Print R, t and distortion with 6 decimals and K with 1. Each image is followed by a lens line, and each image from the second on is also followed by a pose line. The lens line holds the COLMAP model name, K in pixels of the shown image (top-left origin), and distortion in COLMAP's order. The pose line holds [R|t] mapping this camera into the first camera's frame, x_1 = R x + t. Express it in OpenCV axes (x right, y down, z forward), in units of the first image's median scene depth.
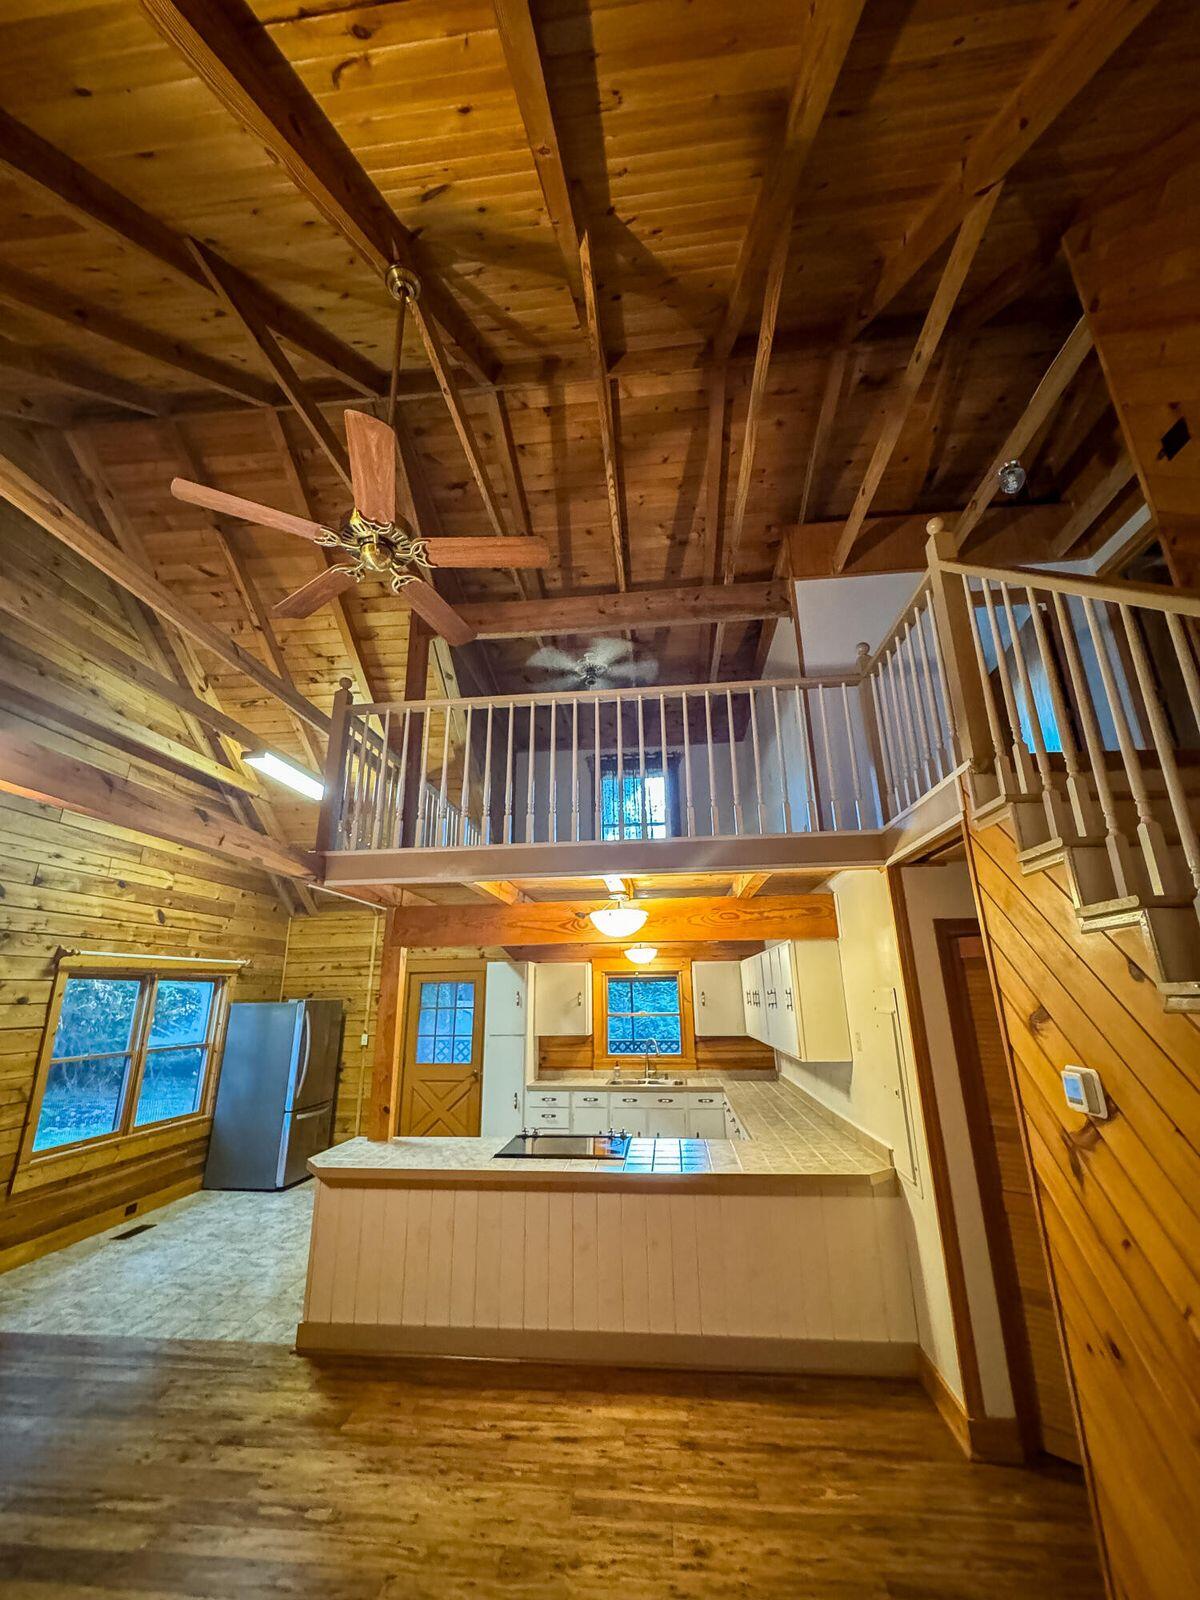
lens RADIAL K [[640.3, 0, 601.4], [0, 640.3, 796.3], [0, 0, 1]] dist [-0.003674, 0.000970]
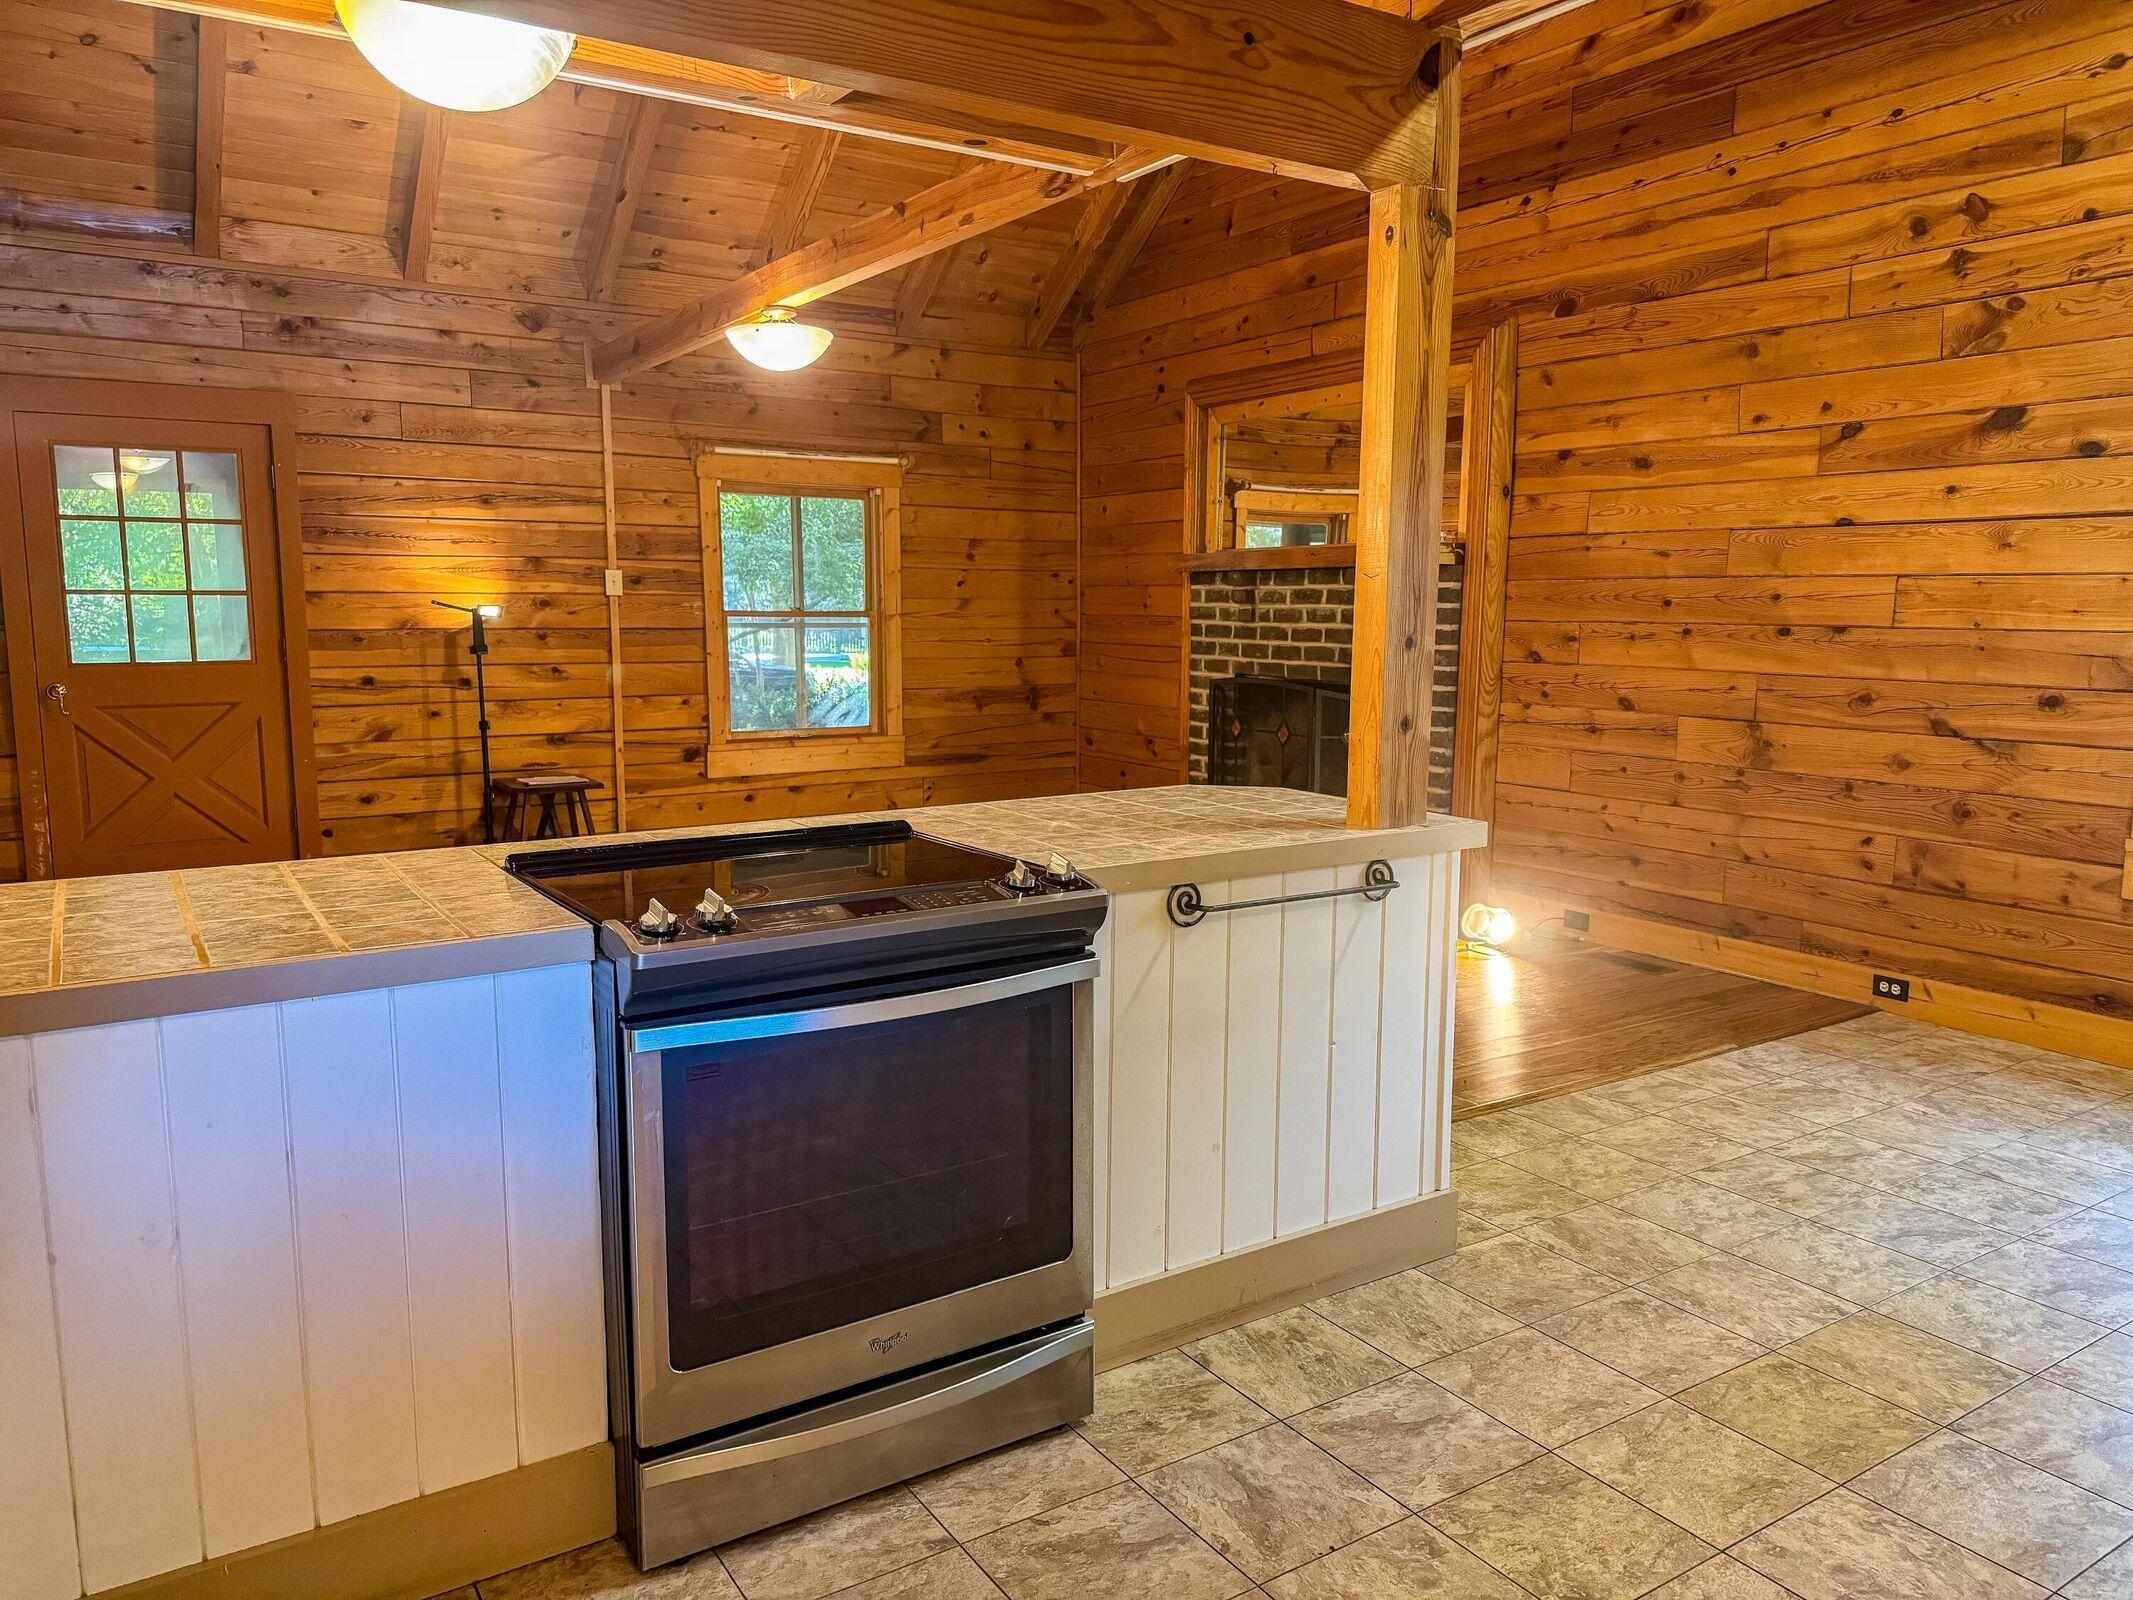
lens RADIAL K [[1493.5, 0, 1074.2], [0, 1493.5, 799.9], [0, 0, 1]] dist [0.030009, -0.034583]
pose [[-0.779537, 0.096887, -0.618817, 0.154235], [0.194803, 0.976470, -0.092513, 0.395380], [0.595293, -0.192665, -0.780068, 1.039442]]
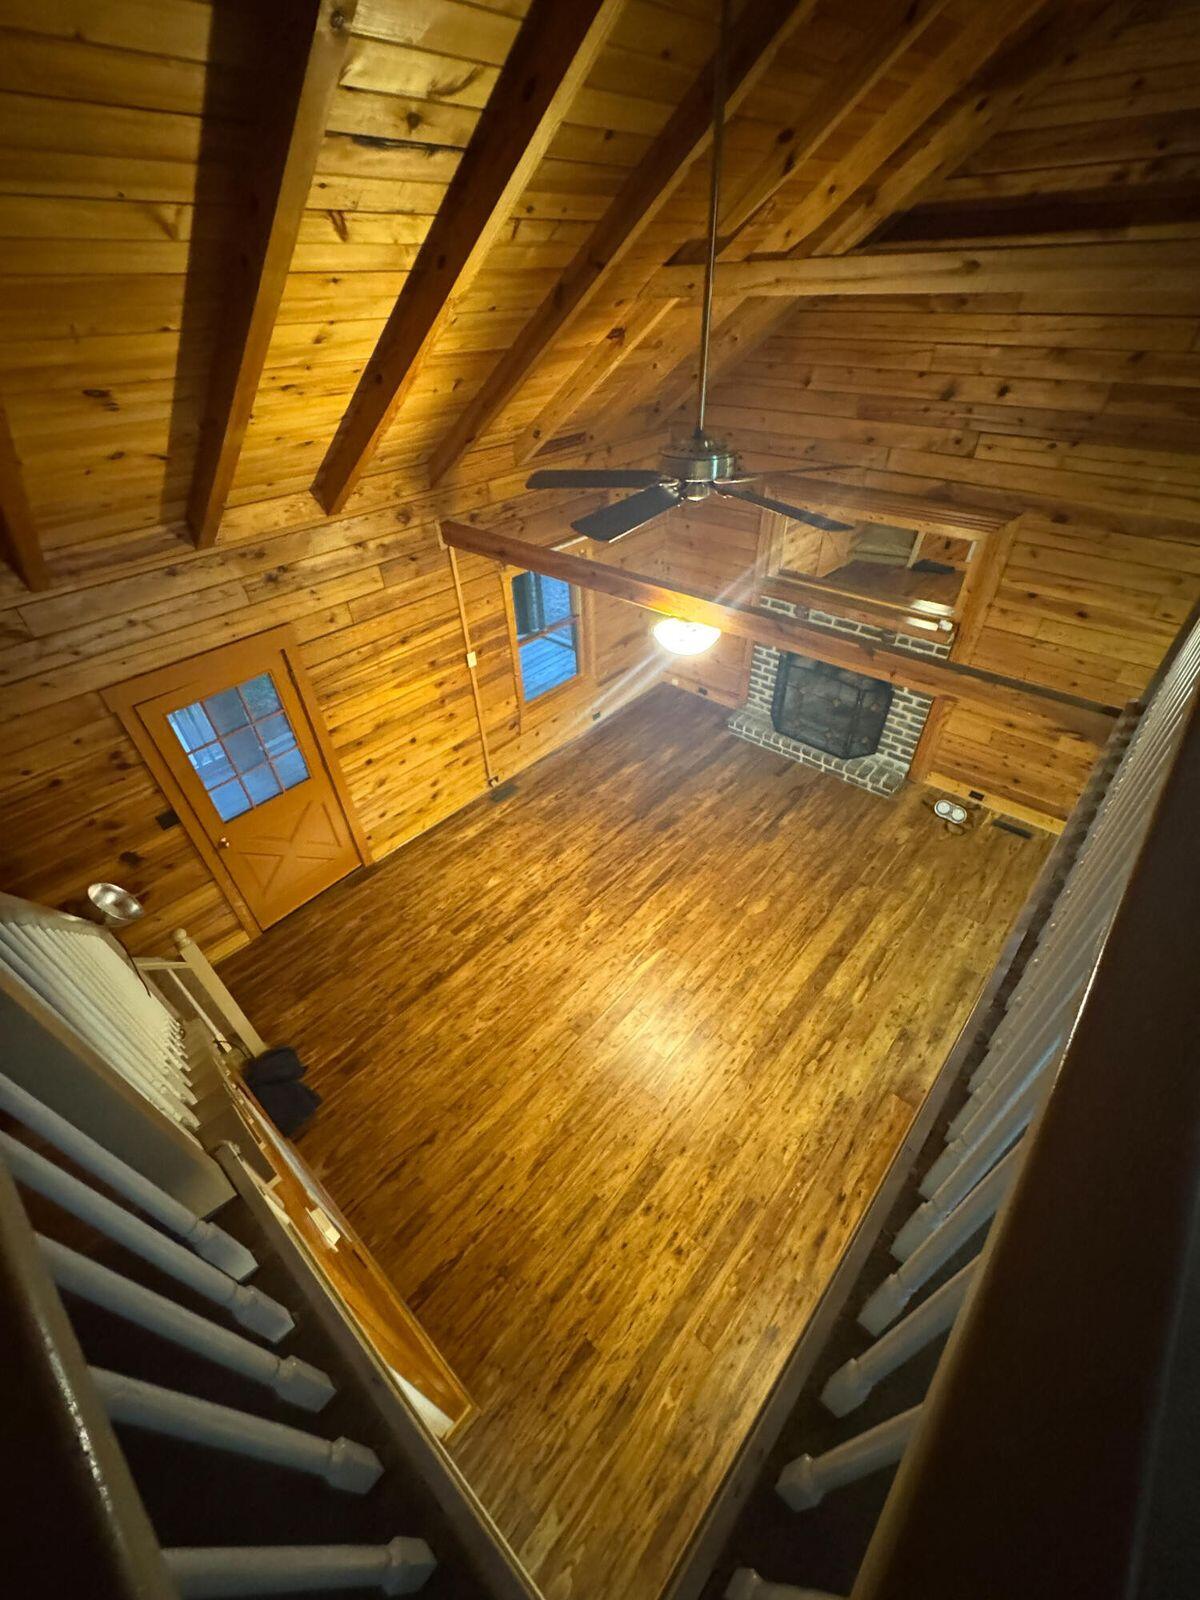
lens RADIAL K [[640.3, 0, 603.9], [0, 640.3, 797.7], [0, 0, 1]] dist [-0.003674, 0.000970]
pose [[-0.582882, 0.542245, -0.605160, 0.218303], [0.277728, 0.832857, 0.478766, -0.193899], [0.763620, 0.110994, -0.636054, 0.625215]]
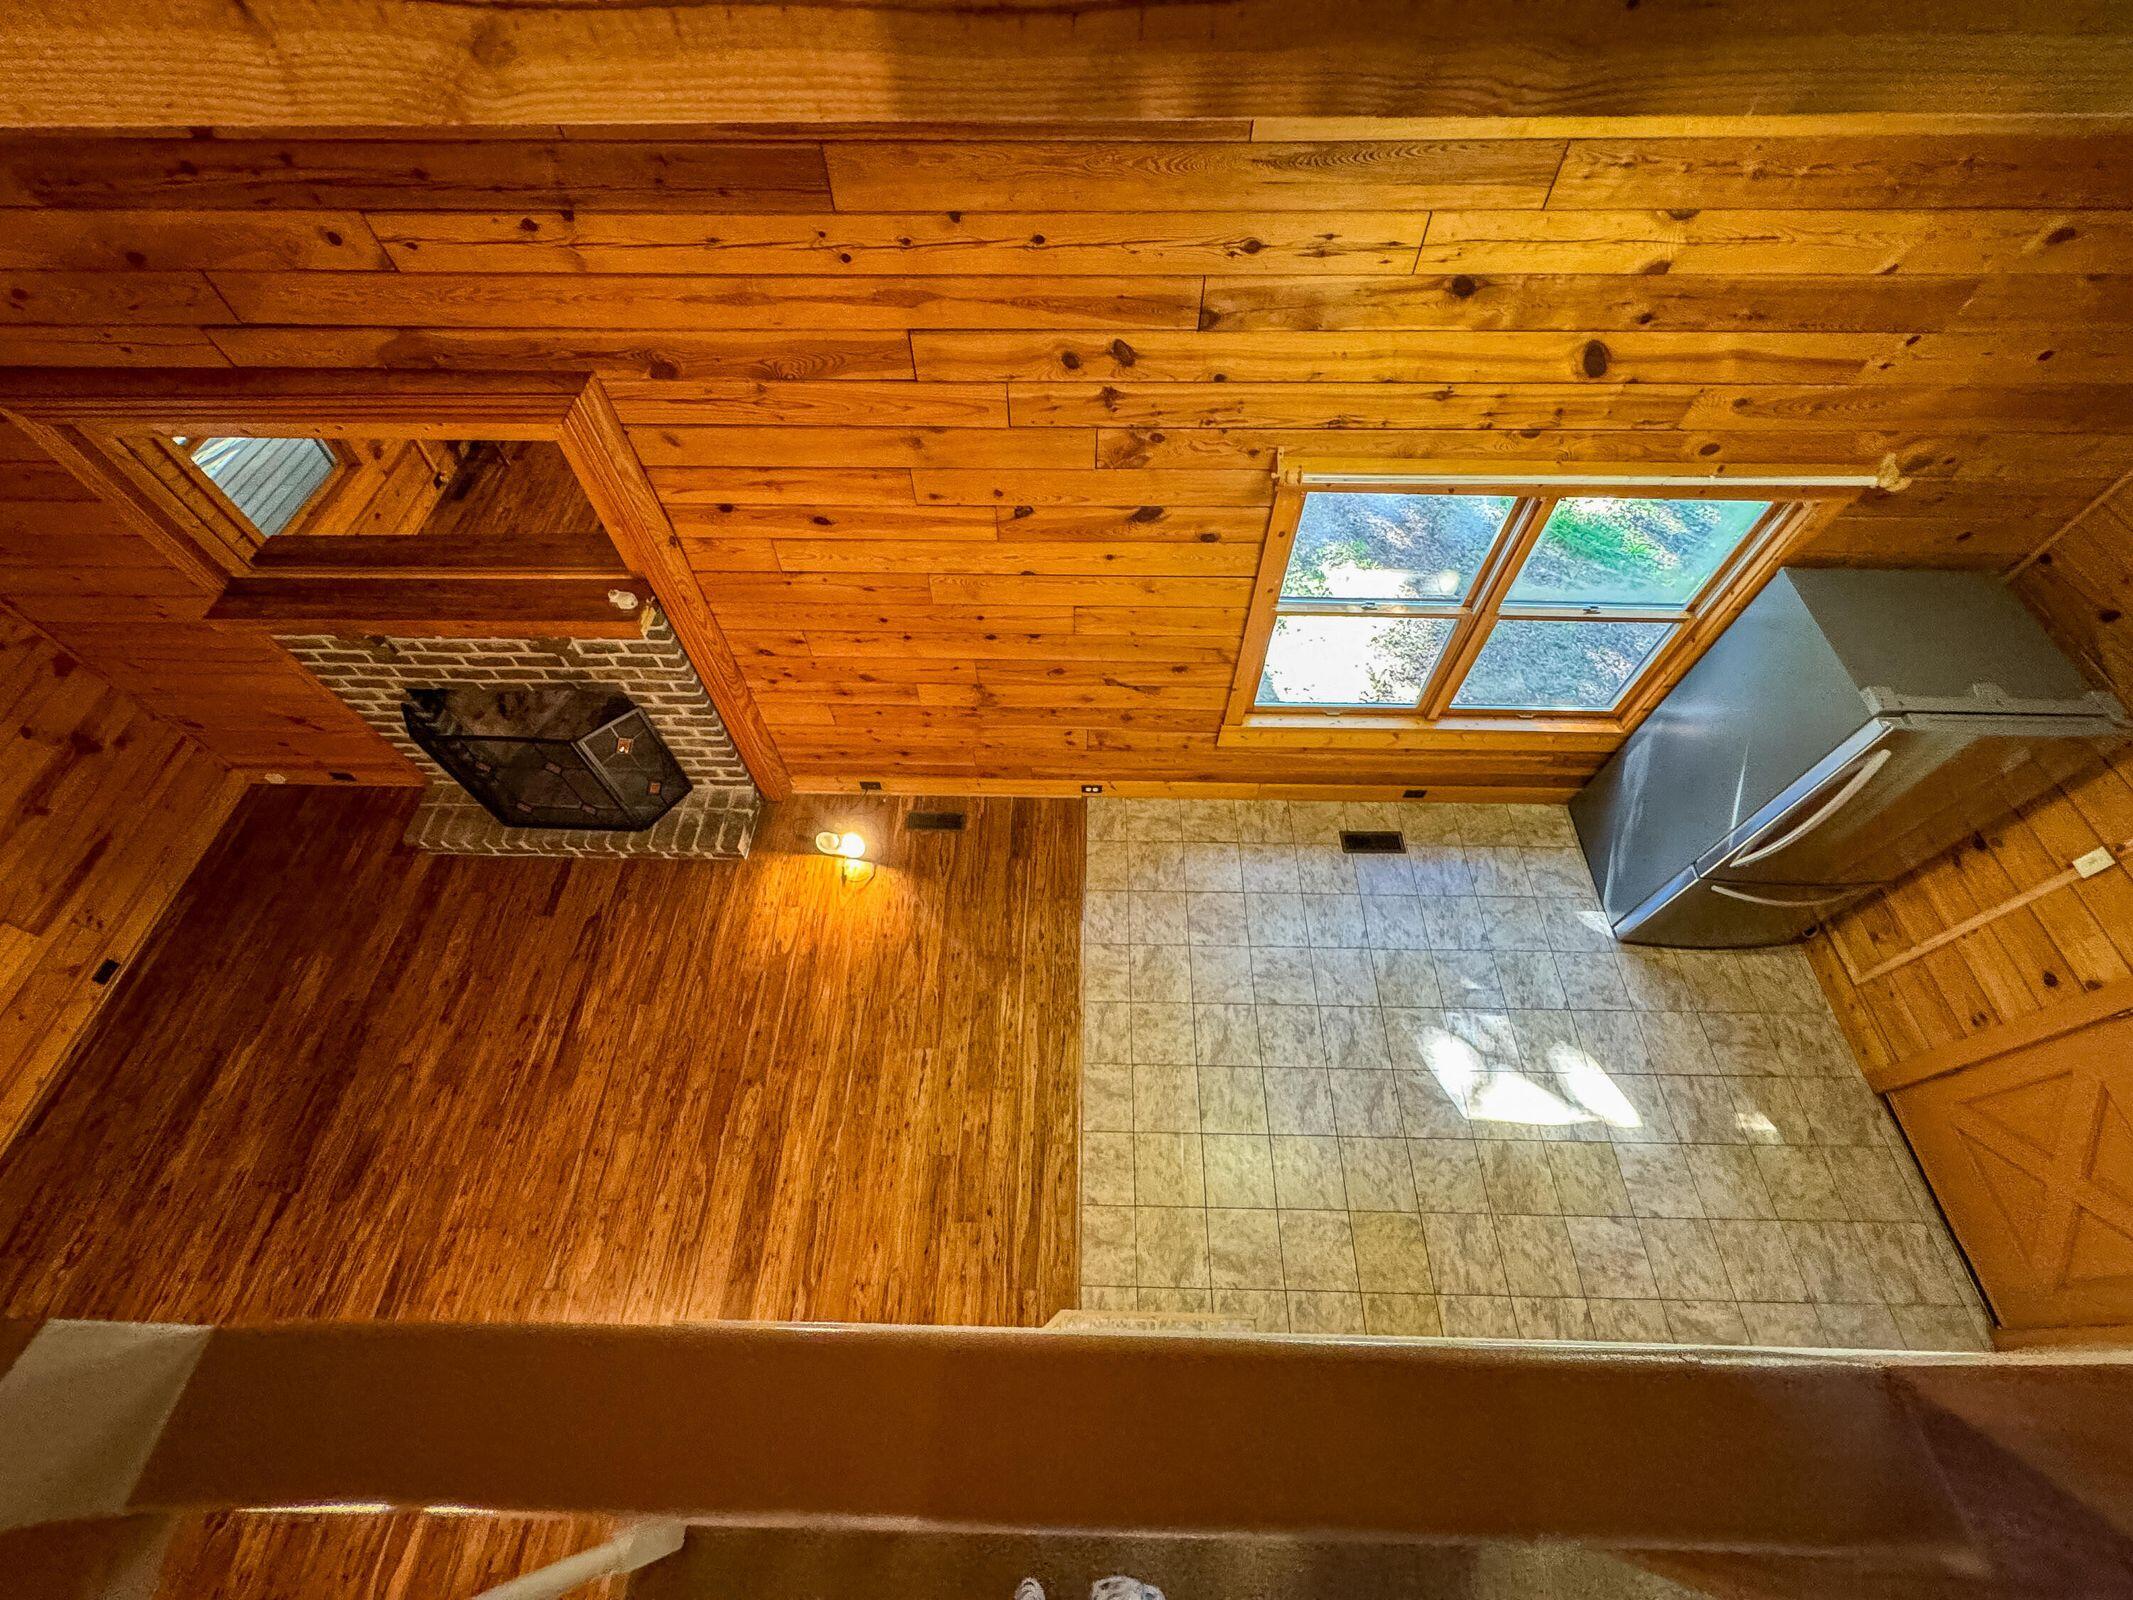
lens RADIAL K [[853.6, 0, 1062.1], [0, 853.6, 796.9], [0, 0, 1]] dist [-0.003674, 0.000970]
pose [[0.076089, 0.839369, -0.538211, -0.269903], [0.304471, 0.494436, 0.814144, -0.157905], [0.949478, -0.225817, -0.217943, 0.783854]]
